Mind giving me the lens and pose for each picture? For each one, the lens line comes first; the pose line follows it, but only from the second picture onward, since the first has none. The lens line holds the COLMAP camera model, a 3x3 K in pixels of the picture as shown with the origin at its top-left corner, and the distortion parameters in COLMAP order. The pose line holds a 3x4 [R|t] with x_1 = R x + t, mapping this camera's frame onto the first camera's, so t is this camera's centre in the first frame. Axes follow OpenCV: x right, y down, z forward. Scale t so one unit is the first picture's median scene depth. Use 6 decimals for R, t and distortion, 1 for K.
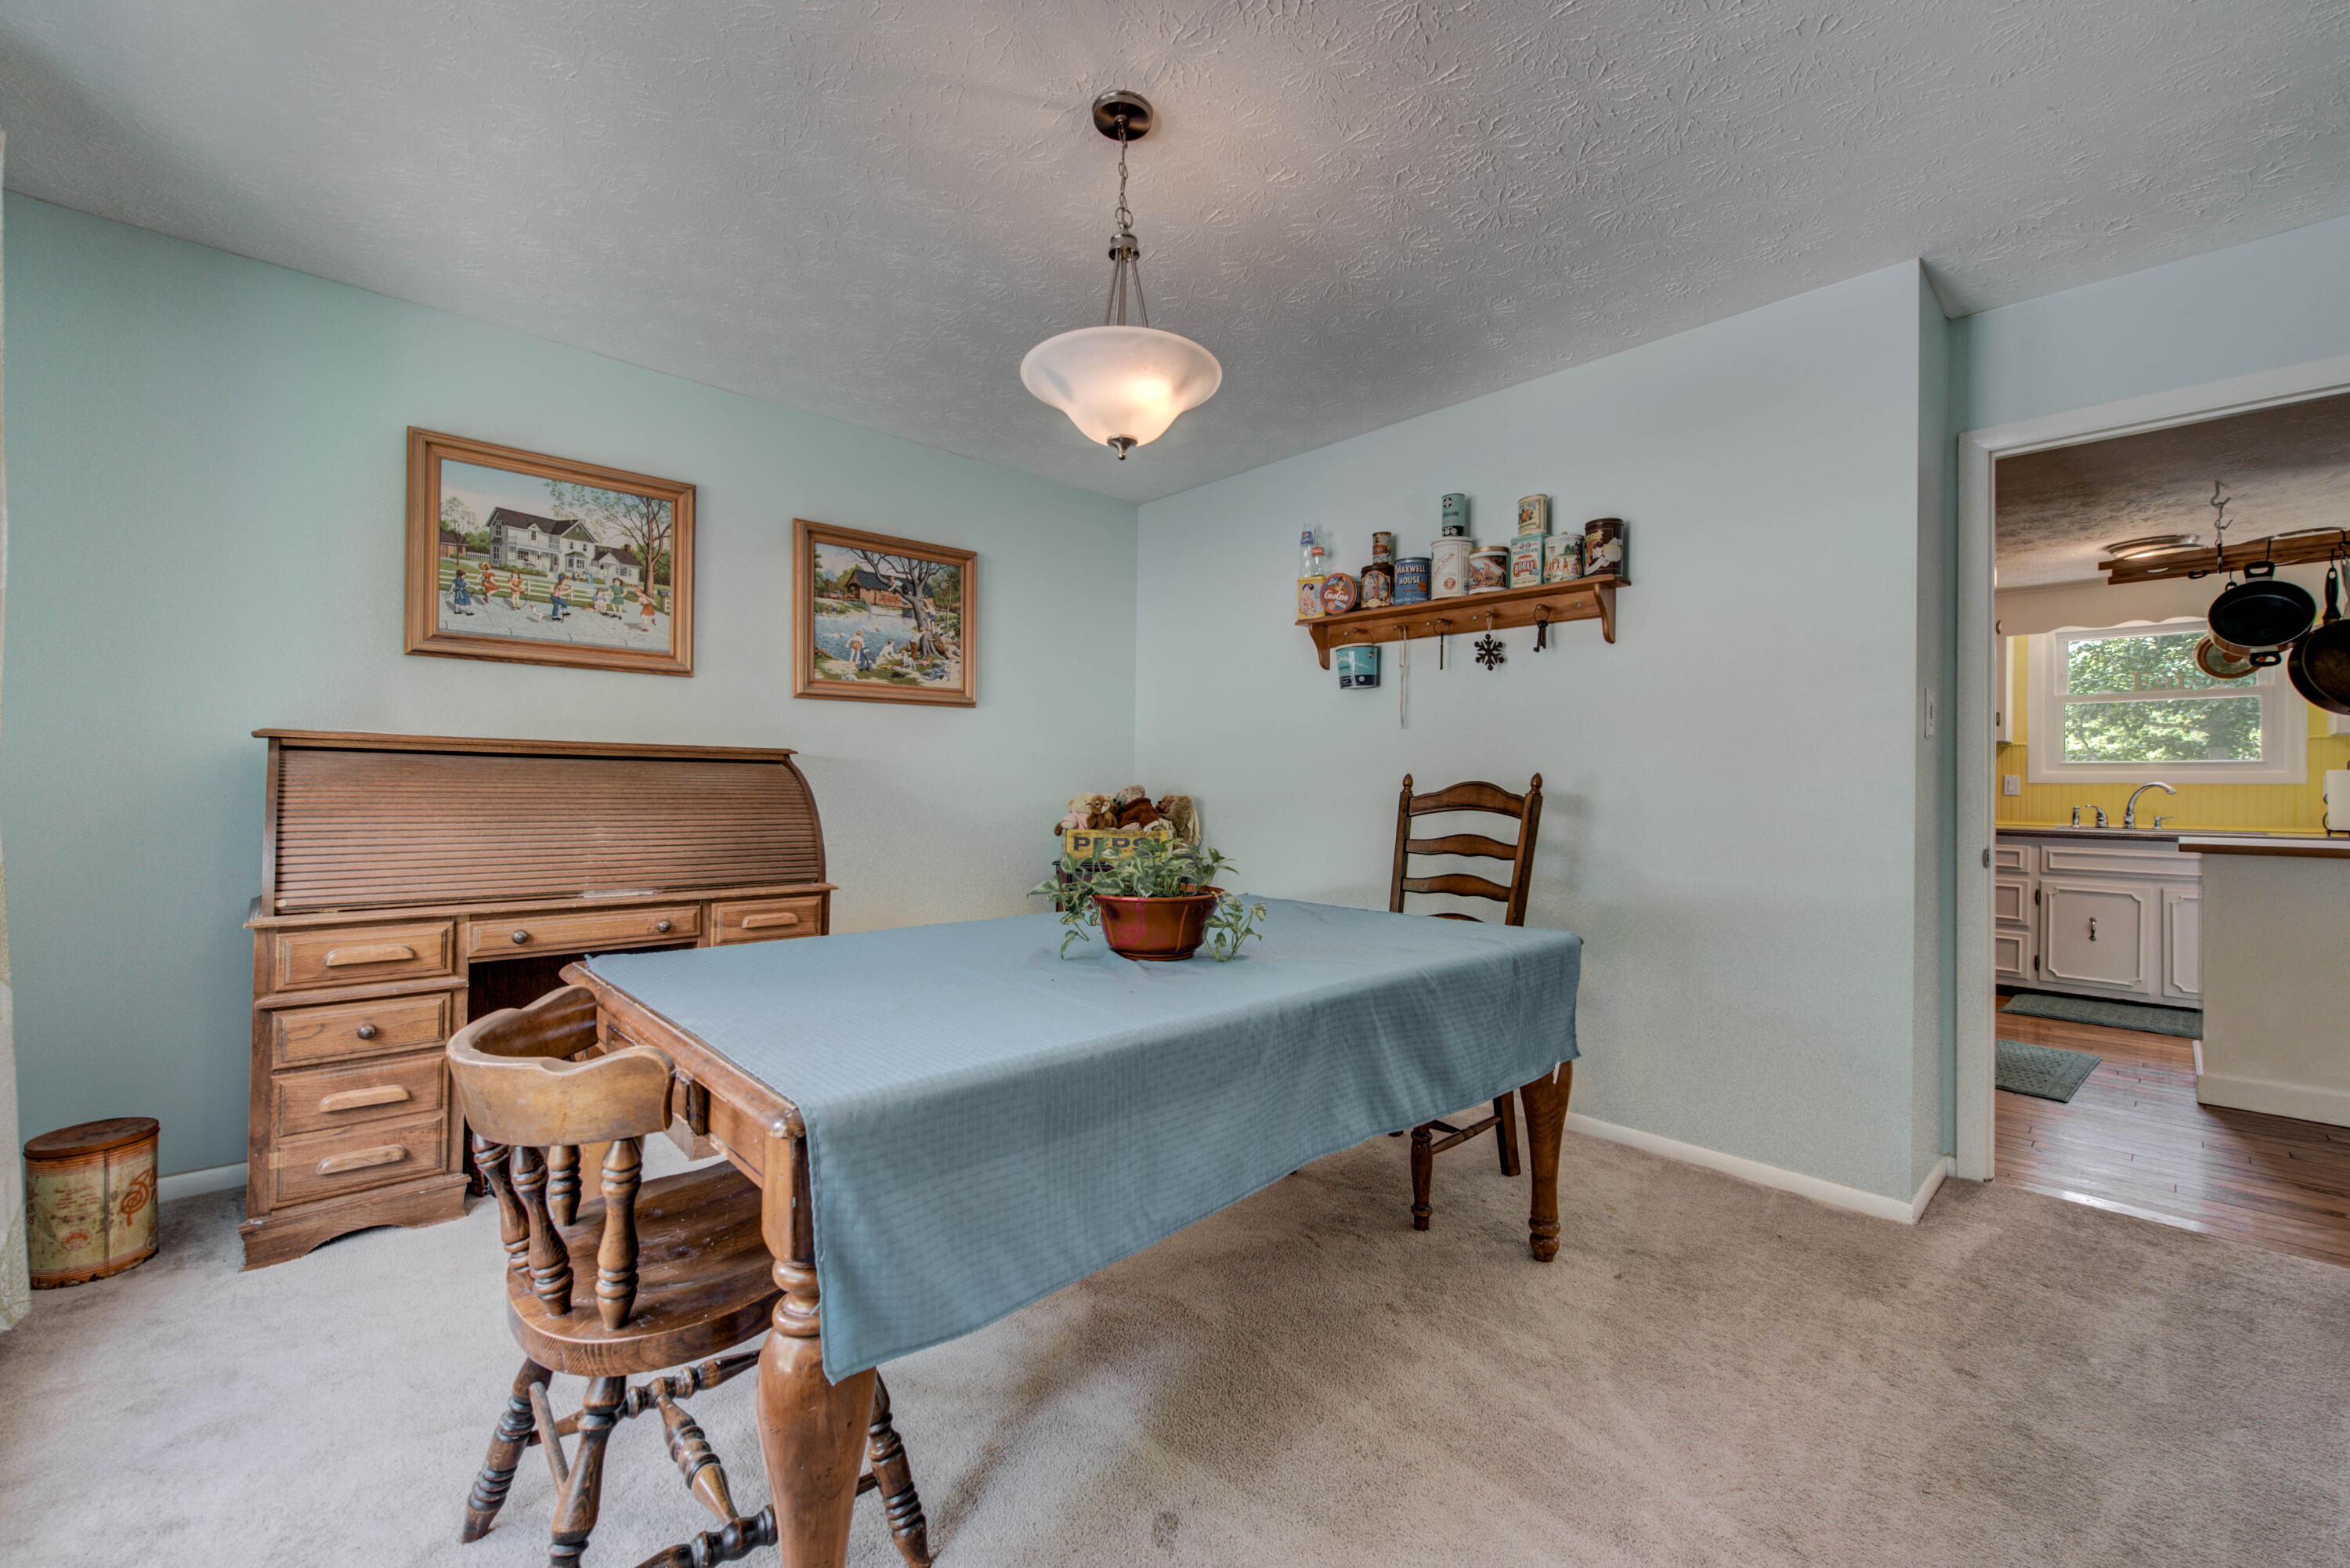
lens RADIAL K [[938.4, 0, 1179.1], [0, 938.4, 782.3], [0, 0, 1]] dist [0.000053, -0.000183]
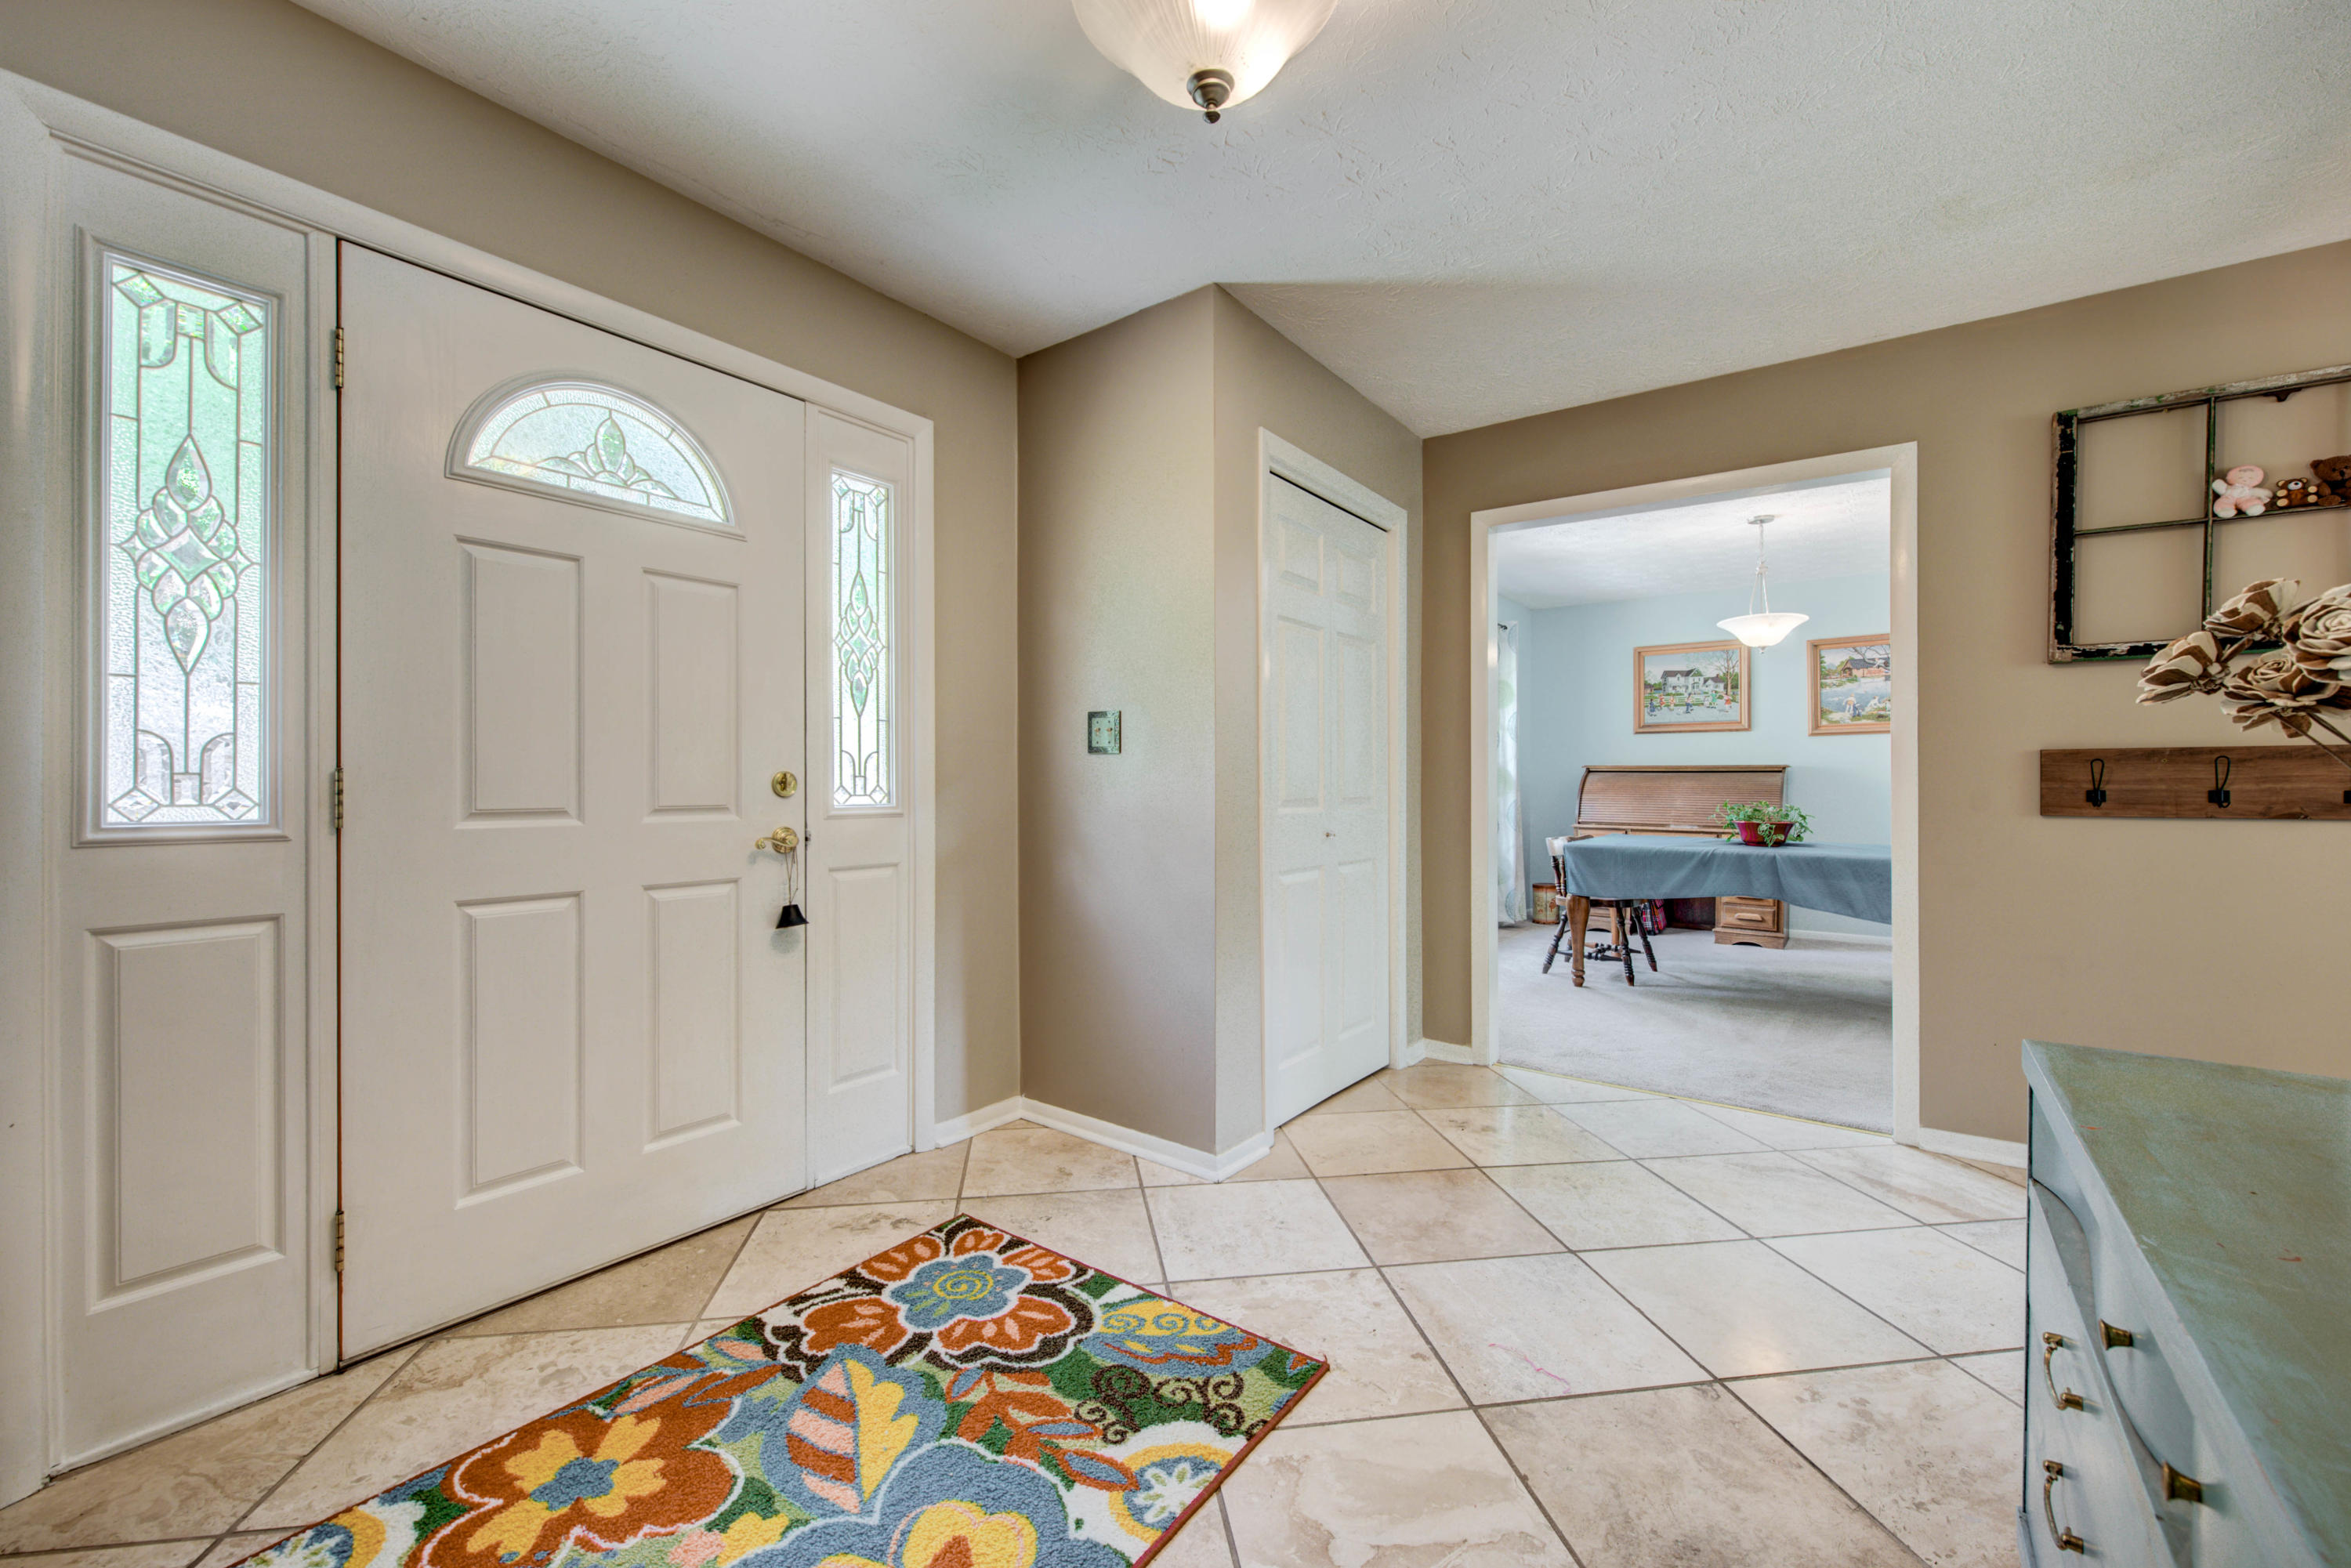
lens RADIAL K [[938.9, 0, 1179.9], [0, 938.9, 784.4], [0, 0, 1]] dist [0.000053, -0.000183]
pose [[0.164014, -0.009003, -0.986417, 1.342799], [0.003368, 0.999958, -0.008566, 0.019753], [0.986452, -0.001917, 0.164037, -0.592079]]
